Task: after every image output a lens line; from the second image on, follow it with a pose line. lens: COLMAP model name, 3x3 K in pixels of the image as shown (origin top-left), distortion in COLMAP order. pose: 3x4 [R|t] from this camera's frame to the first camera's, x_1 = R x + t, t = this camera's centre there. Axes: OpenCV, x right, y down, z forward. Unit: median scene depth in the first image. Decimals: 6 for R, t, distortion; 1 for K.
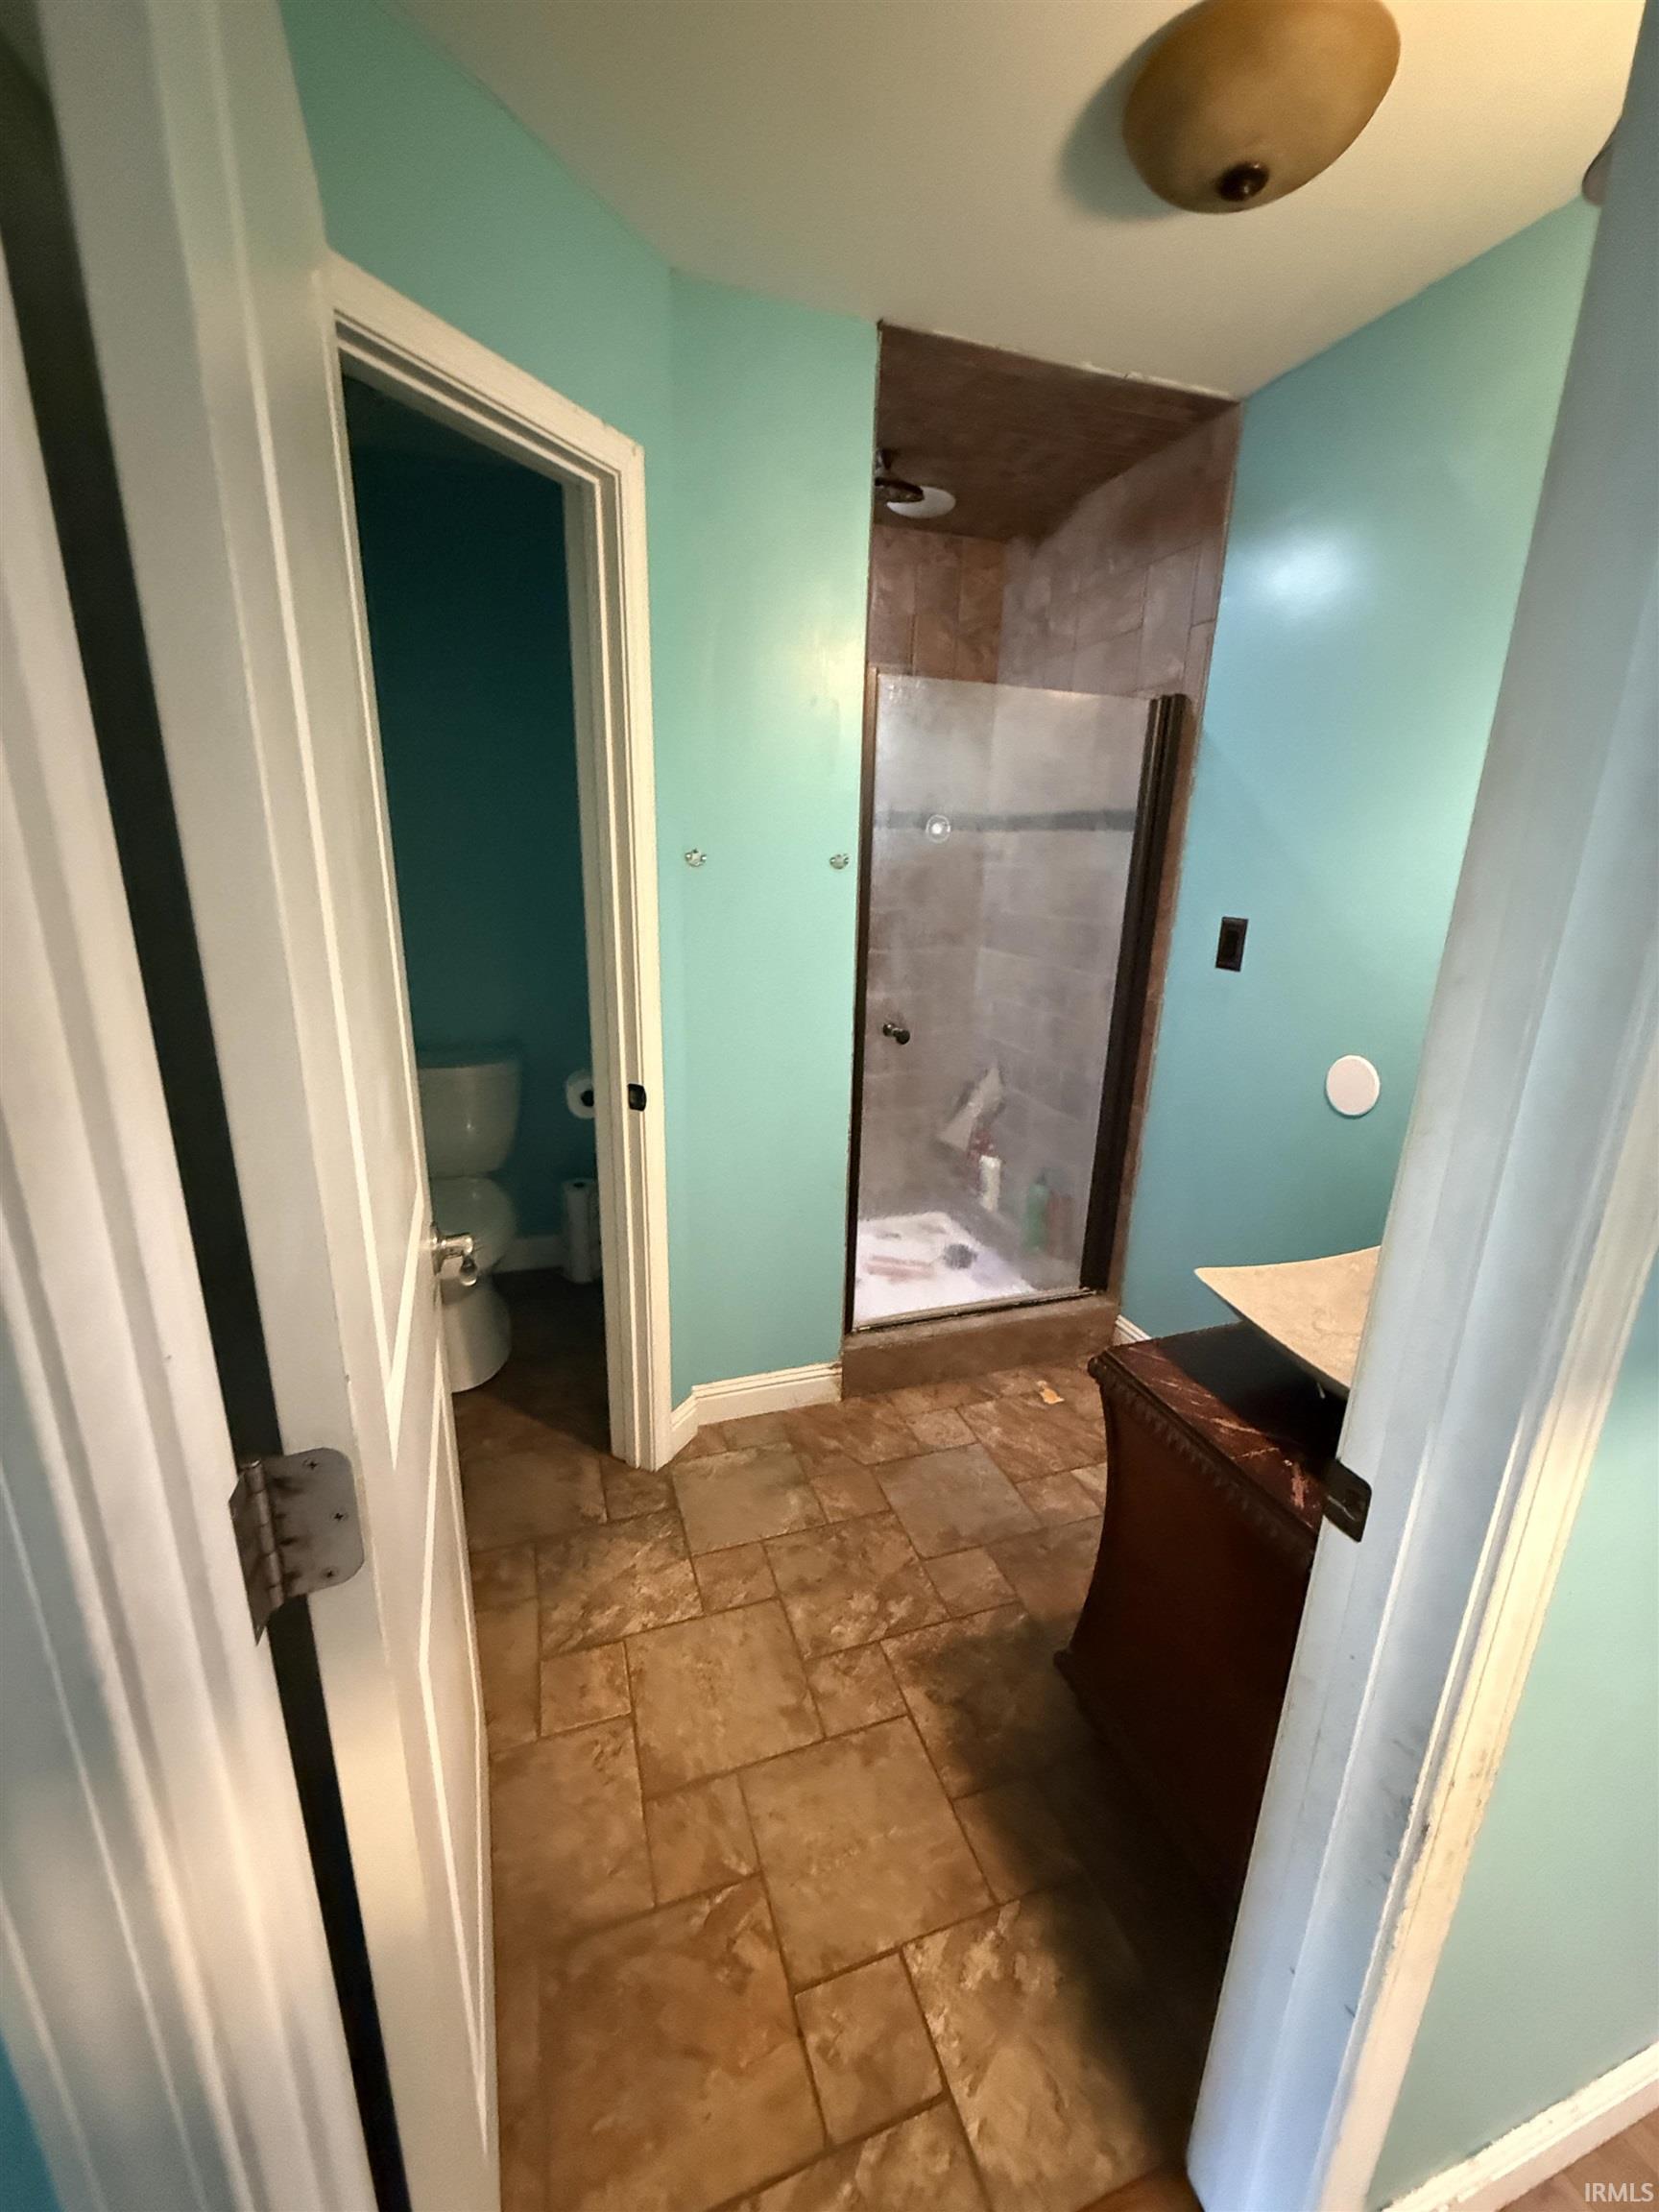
lens RADIAL K [[891.2, 0, 829.5], [0, 891.2, 1106.0], [0, 0, 1]] dist [0.000117, -0.000009]
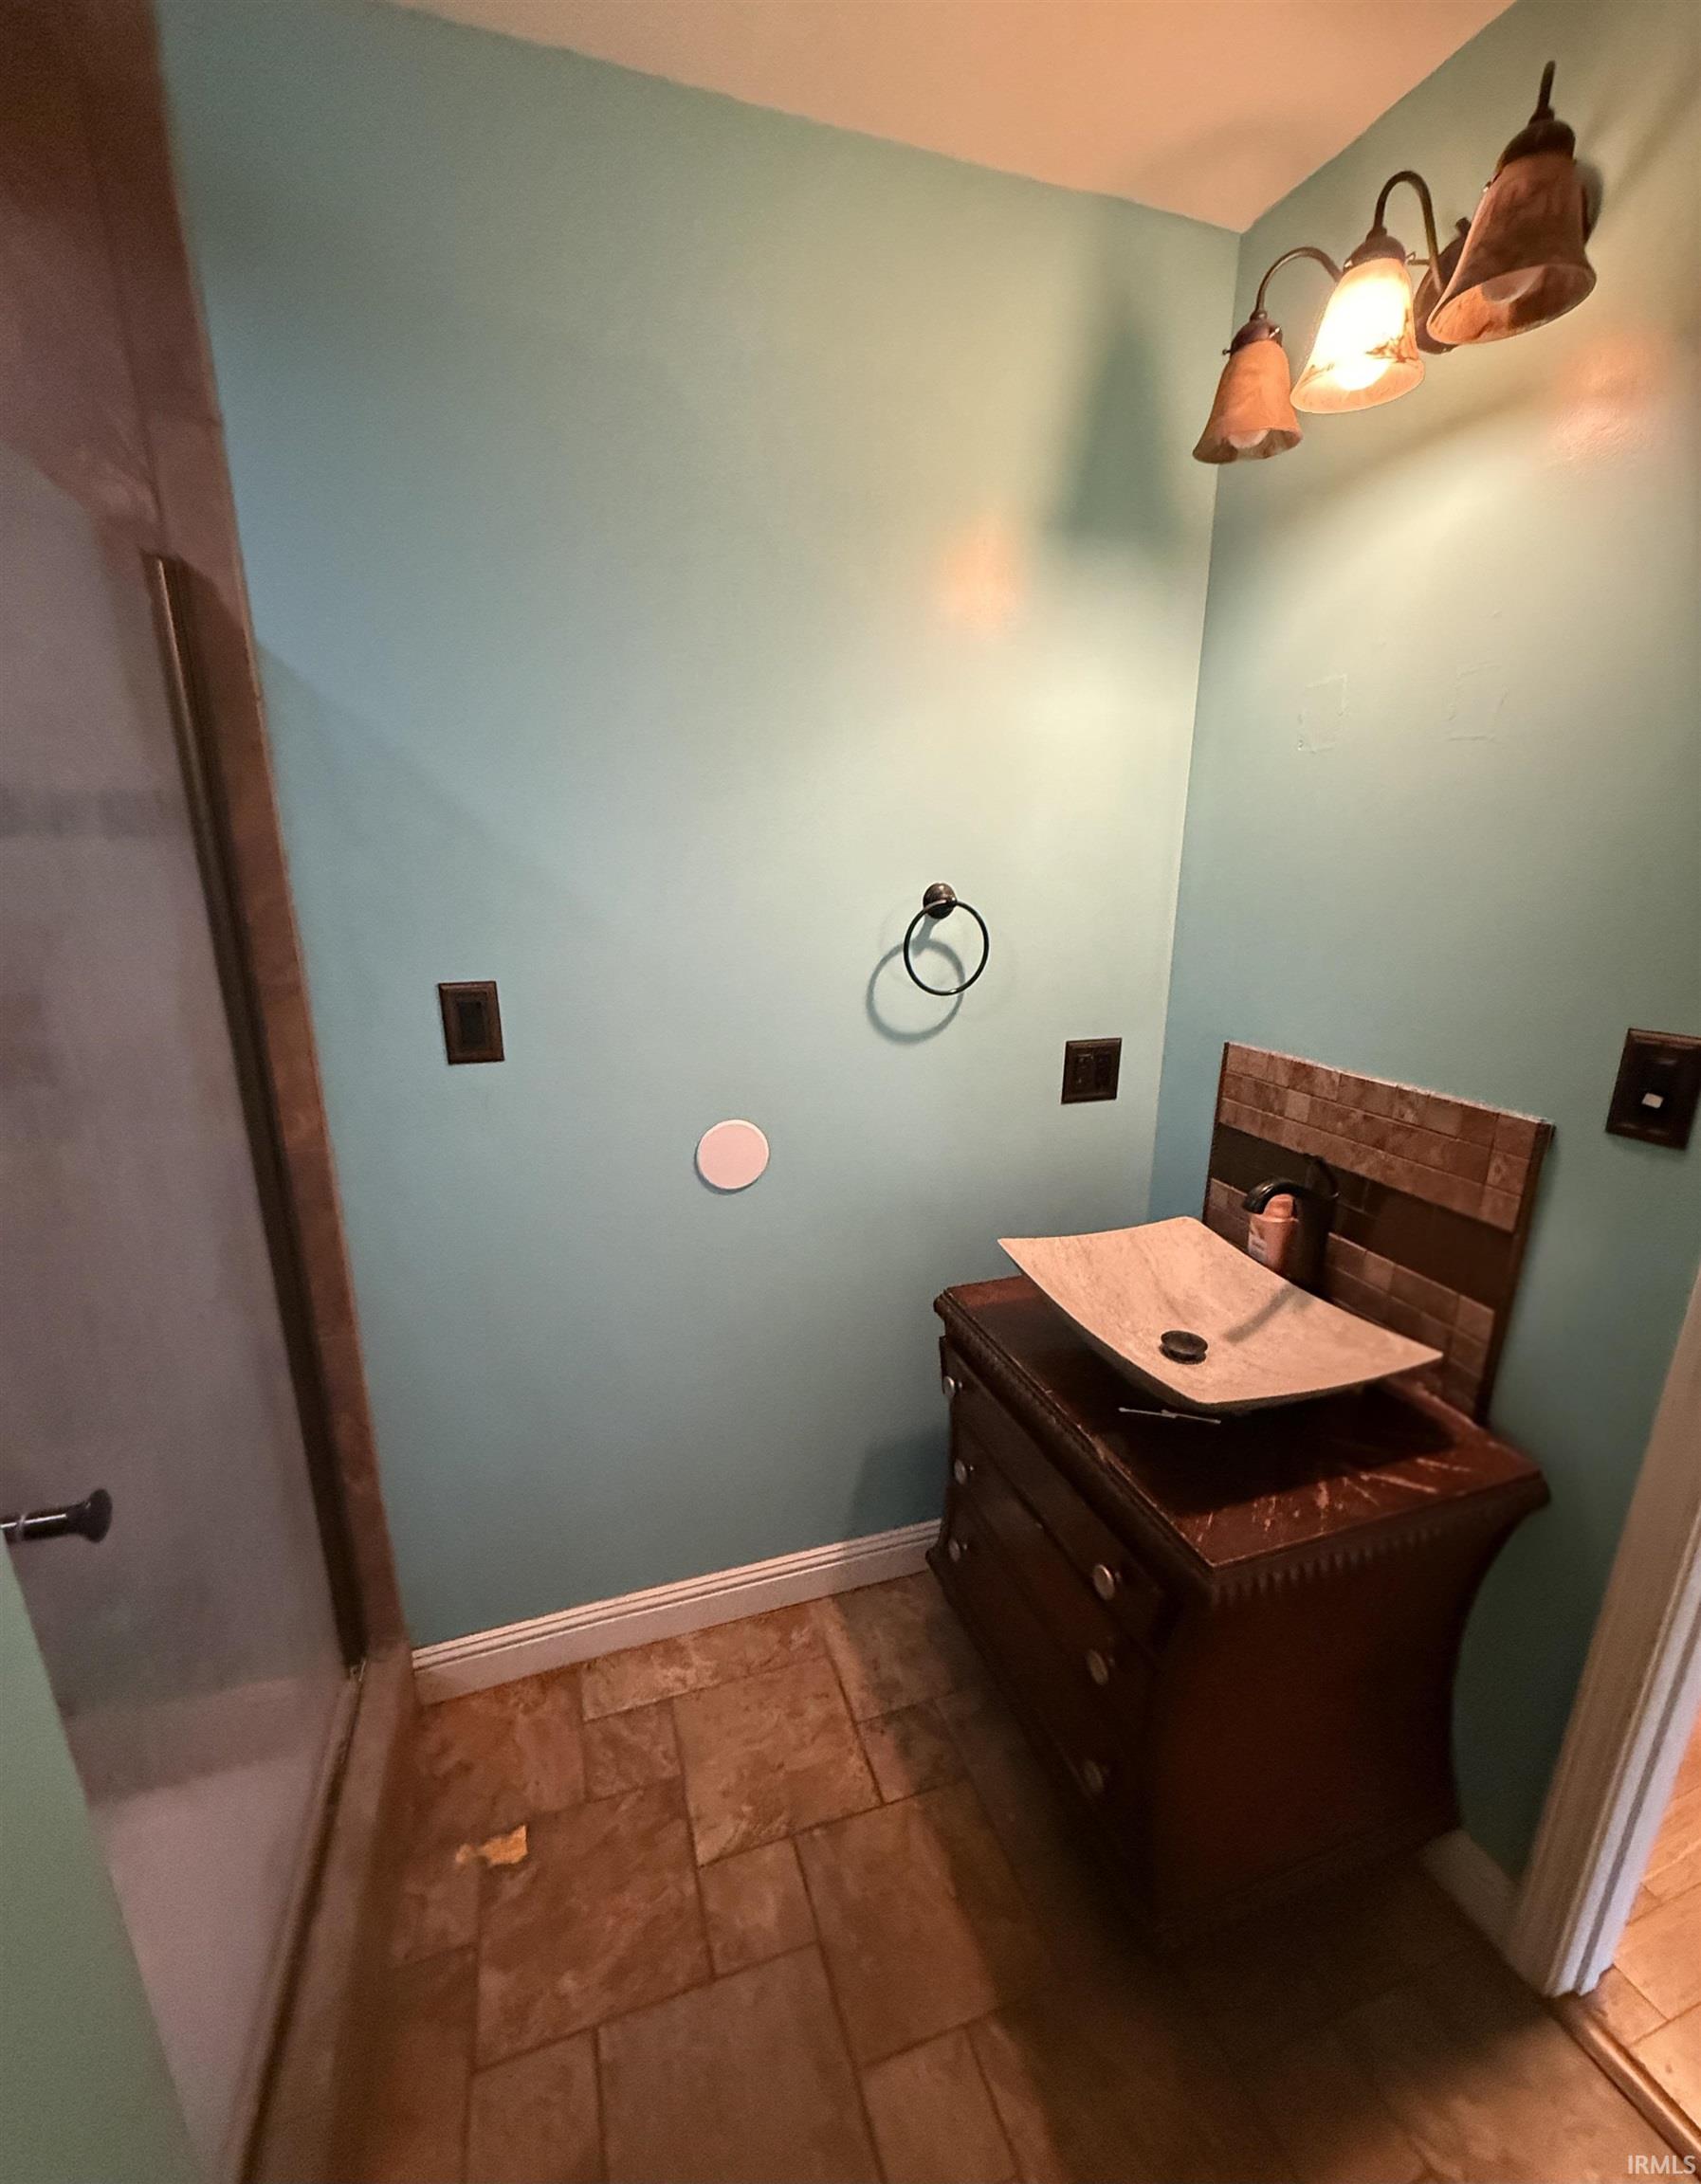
lens RADIAL K [[905.8, 0, 857.6], [0, 905.8, 1128.2], [0, 0, 1]] dist [-0.000324, -0.000047]
pose [[-0.008480, -0.301618, 0.953391, -0.183336], [0.274212, 0.916176, 0.292283, -0.222957], [-0.961632, 0.263910, 0.074938, 0.700481]]
